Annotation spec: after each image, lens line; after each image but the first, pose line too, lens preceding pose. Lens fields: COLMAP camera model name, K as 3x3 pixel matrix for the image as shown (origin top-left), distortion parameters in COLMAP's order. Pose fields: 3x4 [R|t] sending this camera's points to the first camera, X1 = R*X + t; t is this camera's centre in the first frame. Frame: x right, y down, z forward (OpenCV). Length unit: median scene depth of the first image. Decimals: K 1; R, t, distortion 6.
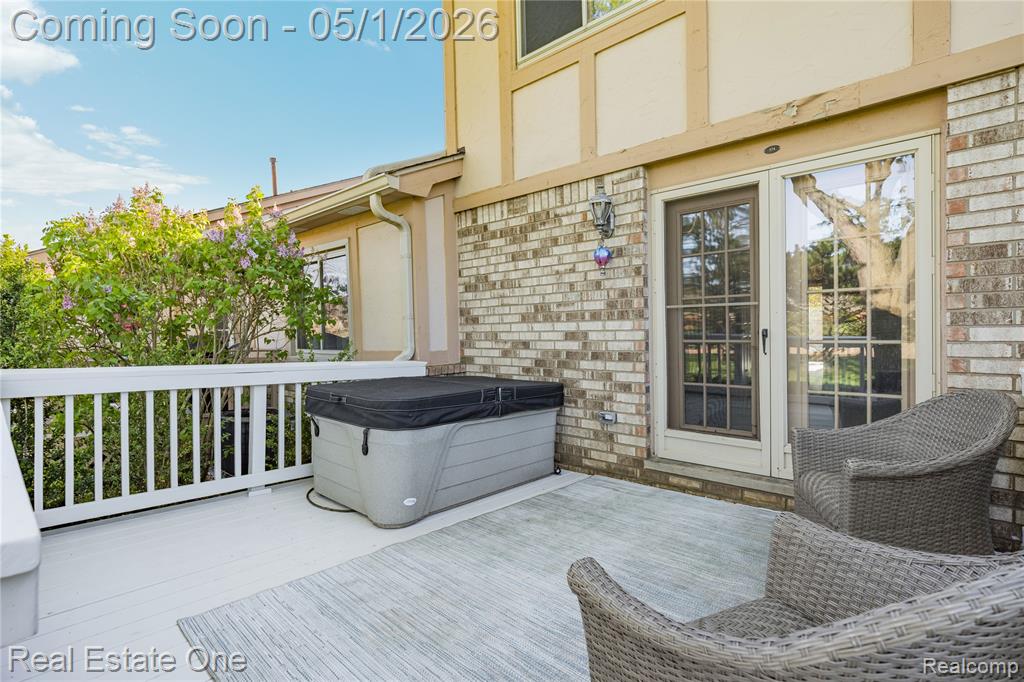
lens RADIAL K [[475.8, 0, 515.0], [0, 475.8, 336.2], [0, 0, 1]] dist [0.002152, -0.031088]
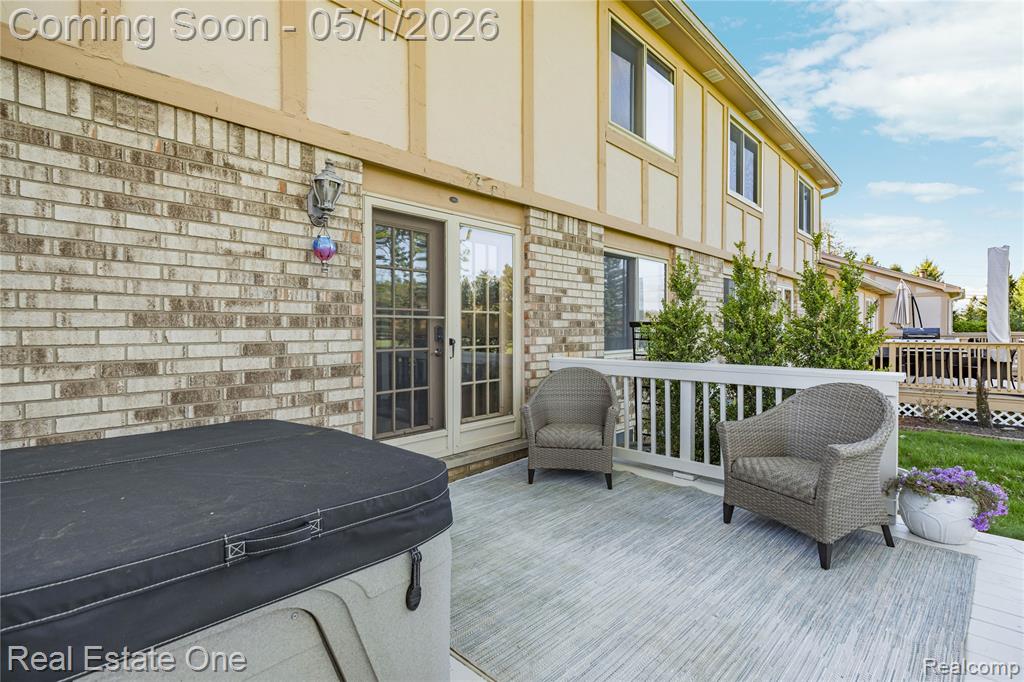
lens RADIAL K [[449.2, 0, 508.7], [0, 449.2, 332.1], [0, 0, 1]] dist [-0.000343, 0.000563]
pose [[0.071869, 0.014194, 0.997313, -0.502810], [0.020103, 0.999675, -0.015677, -0.007743], [-0.997211, 0.021176, 0.071560, 0.584502]]
